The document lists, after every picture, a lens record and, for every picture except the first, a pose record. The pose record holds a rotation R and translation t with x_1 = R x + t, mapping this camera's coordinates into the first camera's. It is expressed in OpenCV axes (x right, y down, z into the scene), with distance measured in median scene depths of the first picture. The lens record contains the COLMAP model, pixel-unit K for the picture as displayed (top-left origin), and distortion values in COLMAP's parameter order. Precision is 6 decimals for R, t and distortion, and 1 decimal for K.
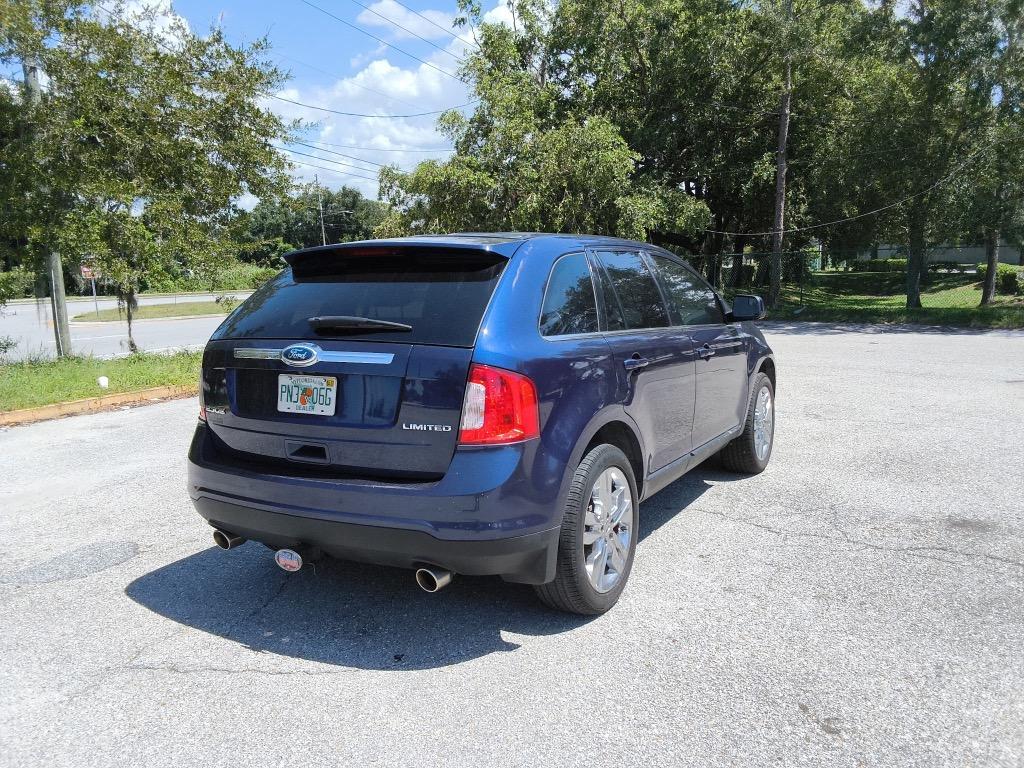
lens RADIAL K [[816.7, 0, 520.6], [0, 816.7, 386.9], [0, 0, 1]] dist [0.073598, -0.120936]
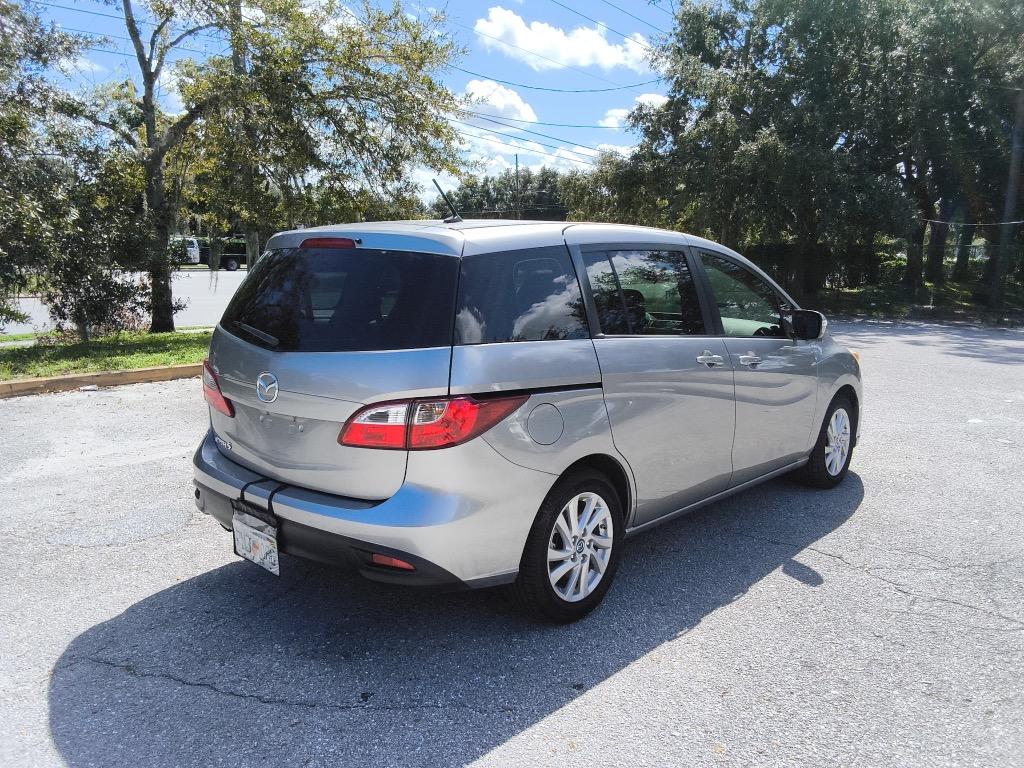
lens RADIAL K [[816.7, 0, 520.9], [0, 816.7, 384.1], [0, 0, 1]] dist [0.073598, -0.120936]
pose [[0.970177, 0.073024, -0.231136, 0.043498], [-0.069295, 0.997302, 0.024223, -0.005116], [0.232281, -0.007484, 0.972620, 0.053679]]
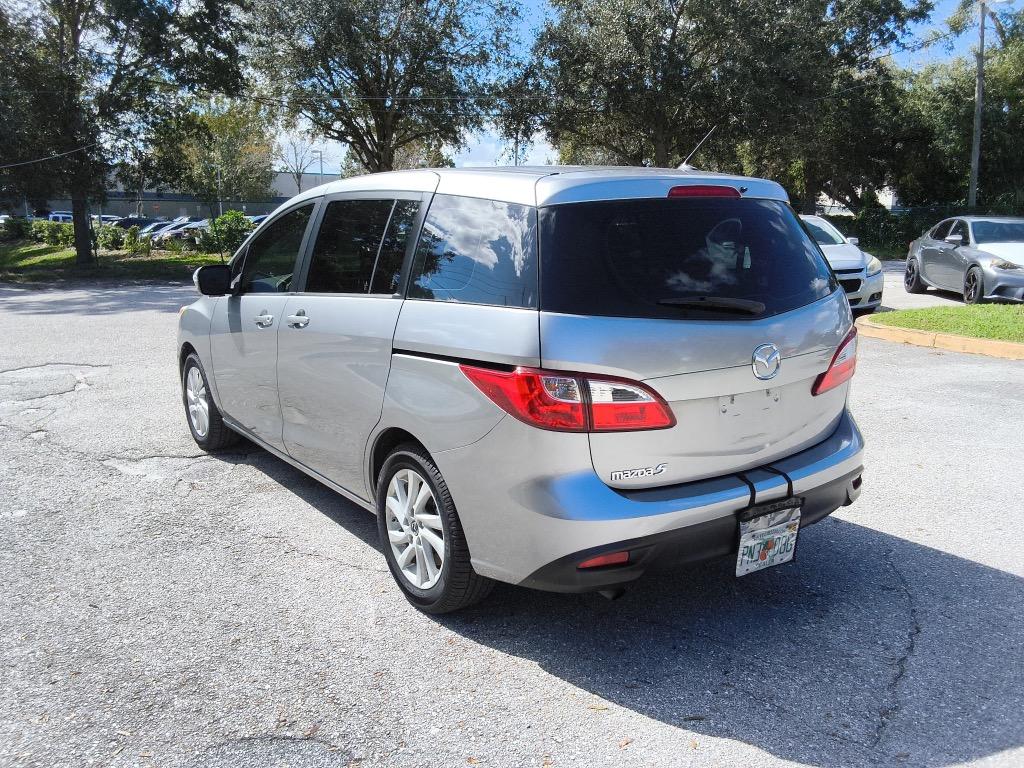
lens RADIAL K [[816.7, 0, 515.4], [0, 816.7, 378.3], [0, 0, 1]] dist [0.073598, -0.120936]
pose [[0.445244, -0.152380, 0.882348, -0.287931], [0.117048, 0.986862, 0.111366, -0.019415], [-0.887726, 0.053692, 0.457230, 0.228206]]
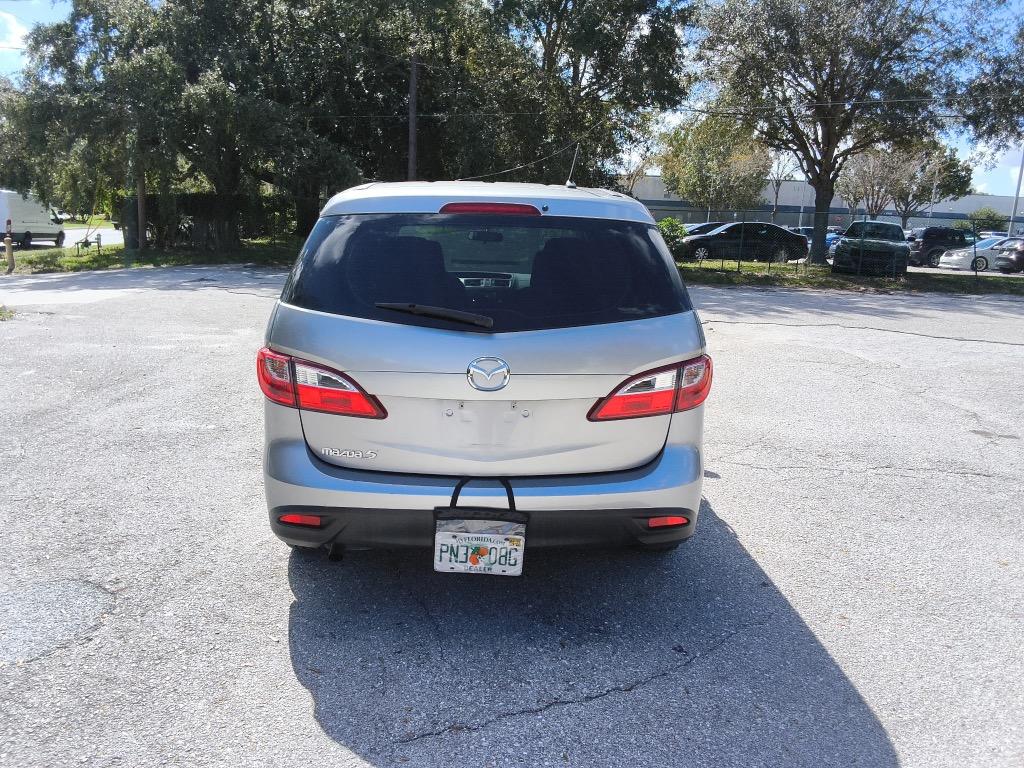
lens RADIAL K [[816.7, 0, 518.6], [0, 816.7, 382.6], [0, 0, 1]] dist [0.073598, -0.120936]
pose [[0.869034, -0.054186, 0.491777, -0.176015], [0.025220, 0.997544, 0.065347, -0.004616], [-0.494110, -0.044386, 0.868266, 0.081288]]
